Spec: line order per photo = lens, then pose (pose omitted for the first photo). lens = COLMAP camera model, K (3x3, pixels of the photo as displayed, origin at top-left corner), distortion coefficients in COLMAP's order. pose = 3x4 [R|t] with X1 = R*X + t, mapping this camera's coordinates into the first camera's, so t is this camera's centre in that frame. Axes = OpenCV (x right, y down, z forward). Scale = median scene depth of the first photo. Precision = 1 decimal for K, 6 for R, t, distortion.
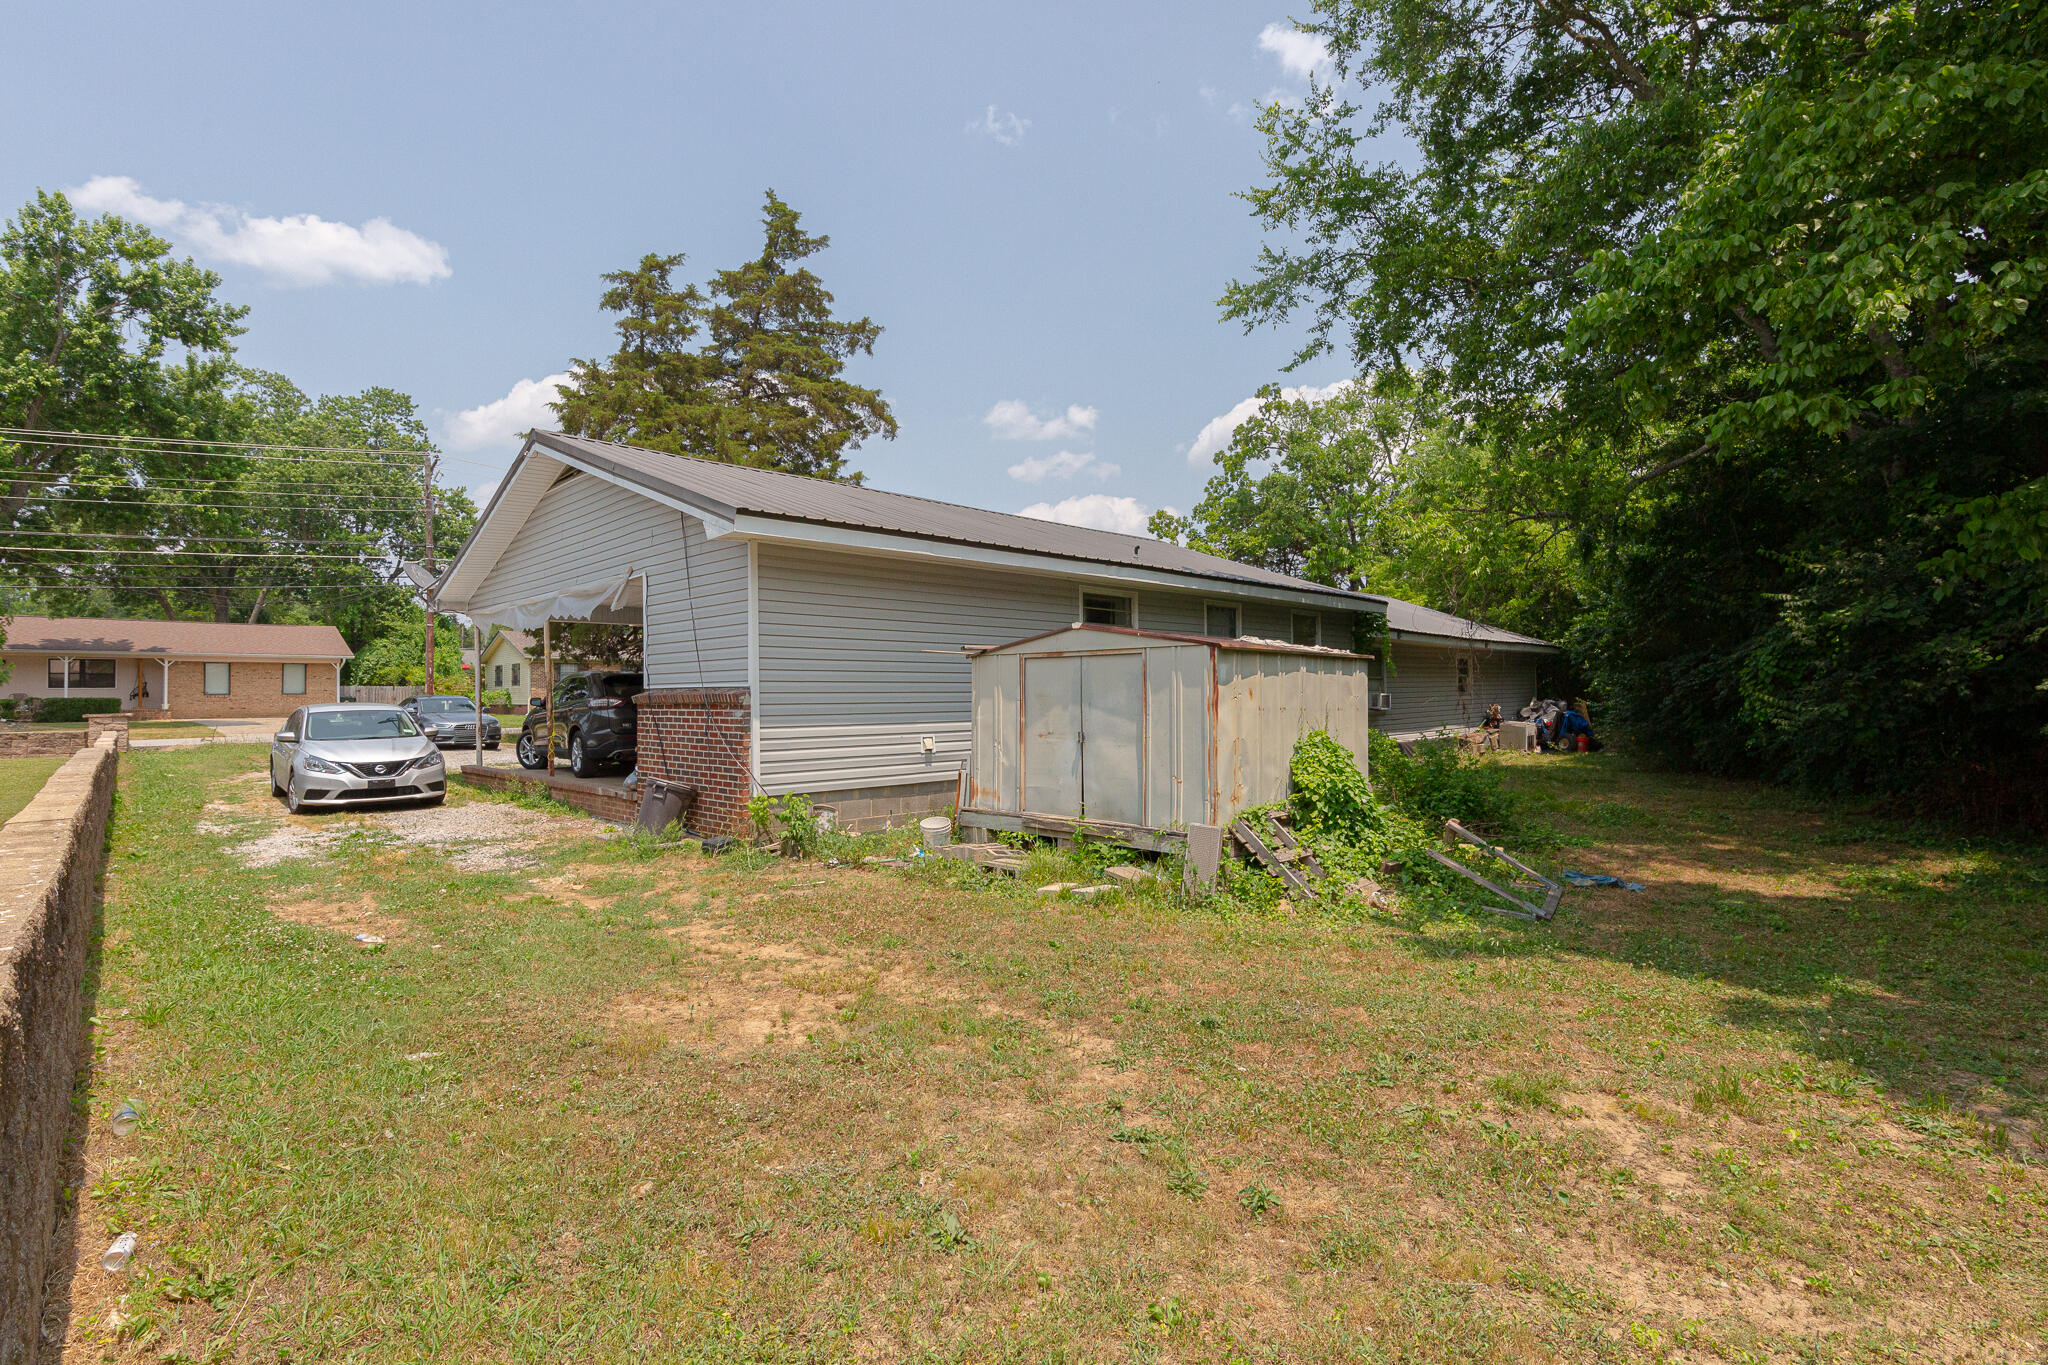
lens RADIAL K [[950.4, 0, 1032.5], [0, 950.4, 692.6], [0, 0, 1]] dist [0.000684, 0.000033]
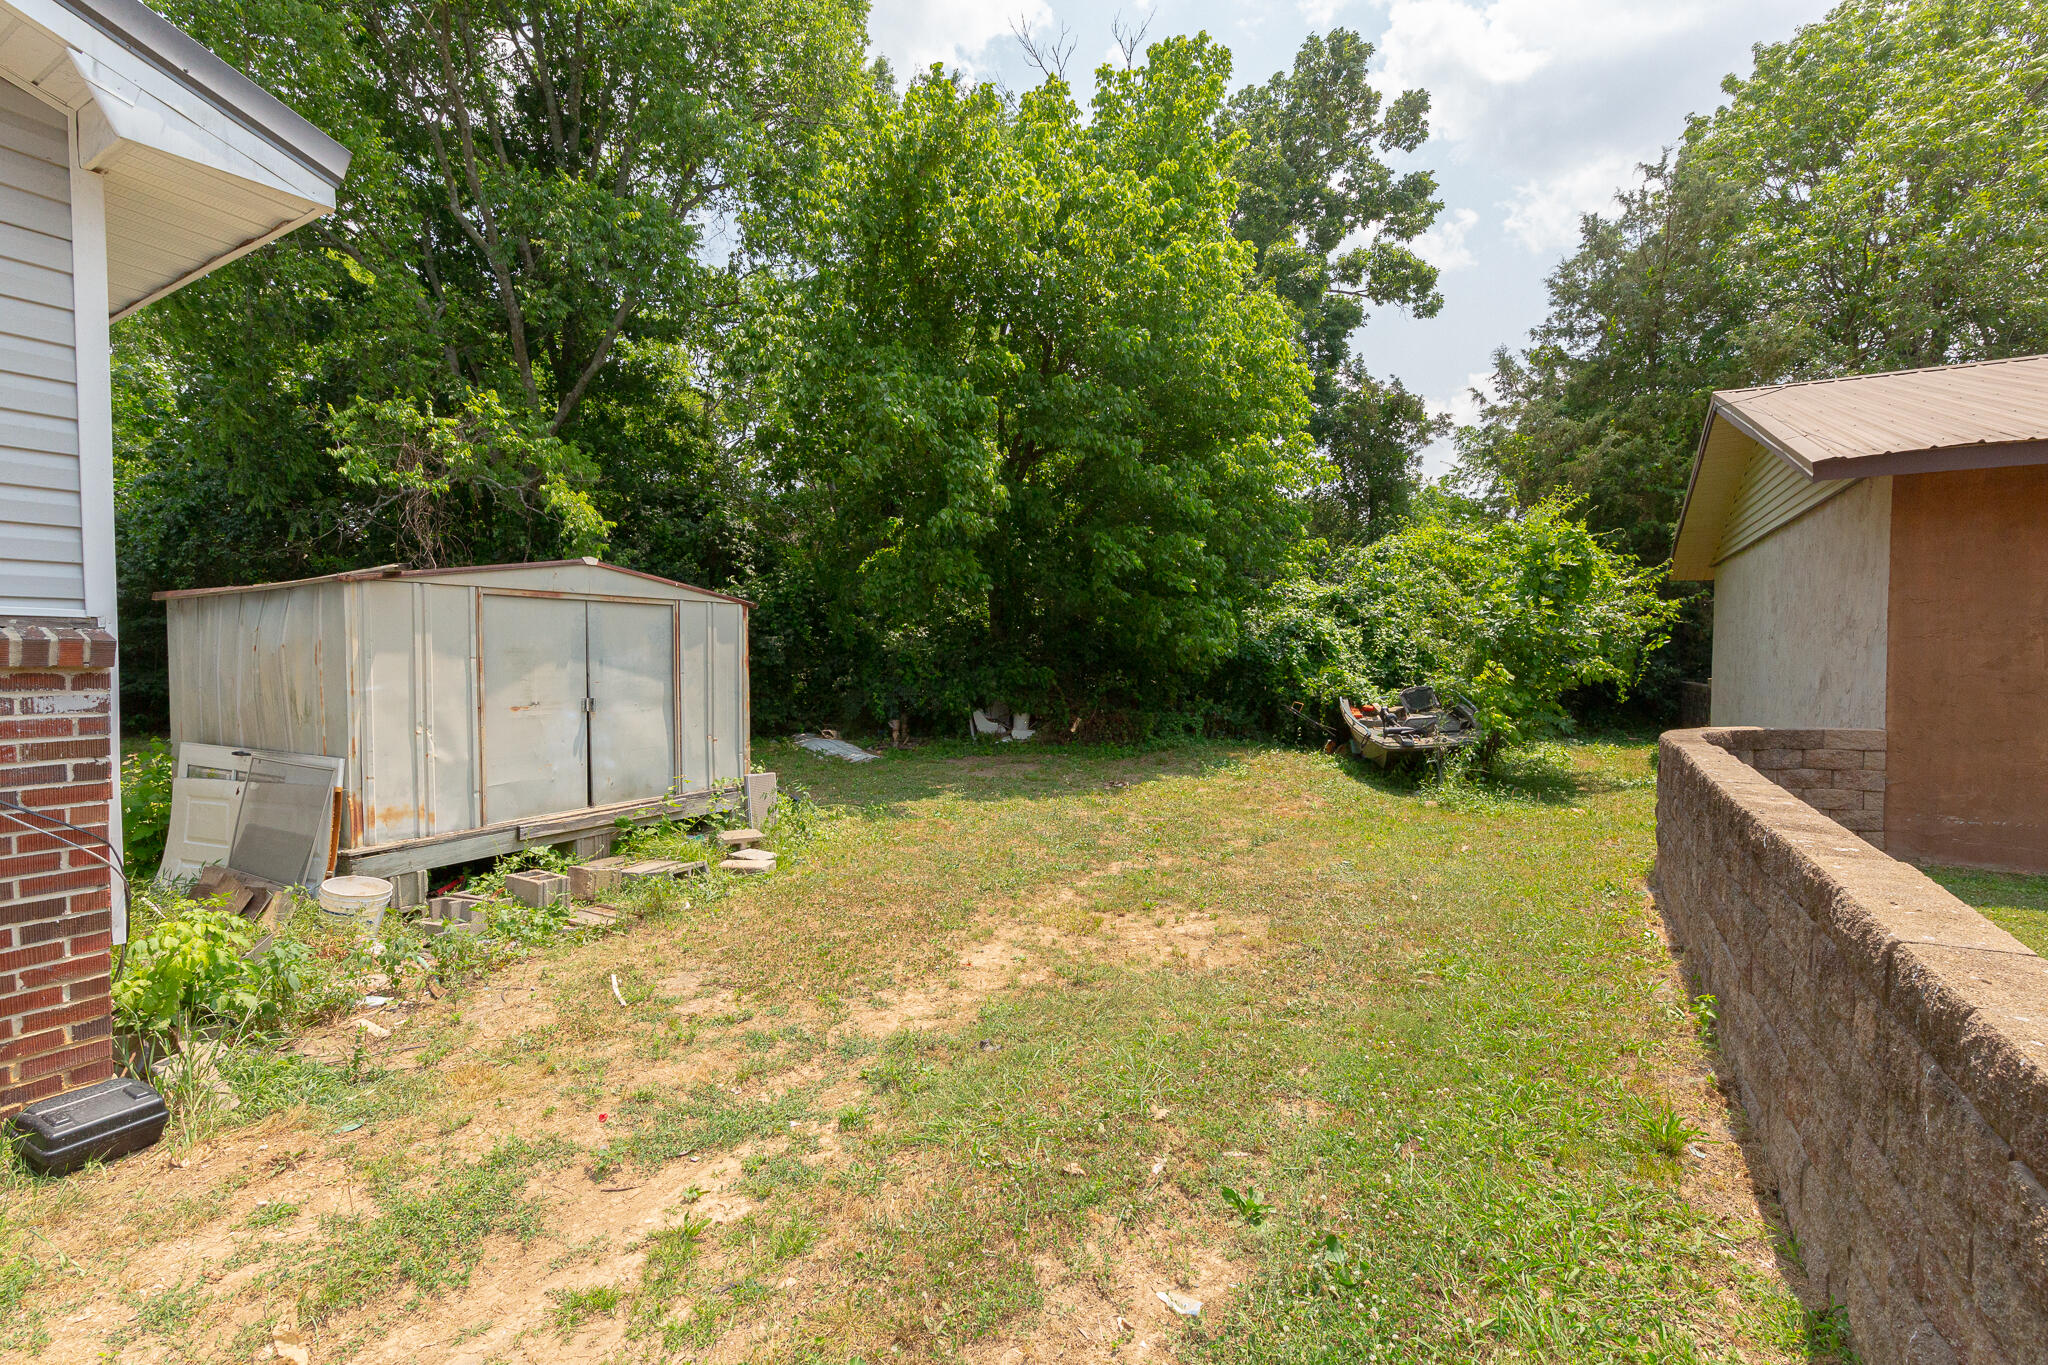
lens RADIAL K [[891.8, 0, 1018.0], [0, 891.8, 668.9], [0, 0, 1]] dist [-0.001049, -0.000162]
pose [[-0.244184, -0.021497, 0.969491, -0.801870], [-0.008989, 0.999761, 0.019905, 0.000204], [-0.969687, -0.003854, -0.244319, 0.897808]]
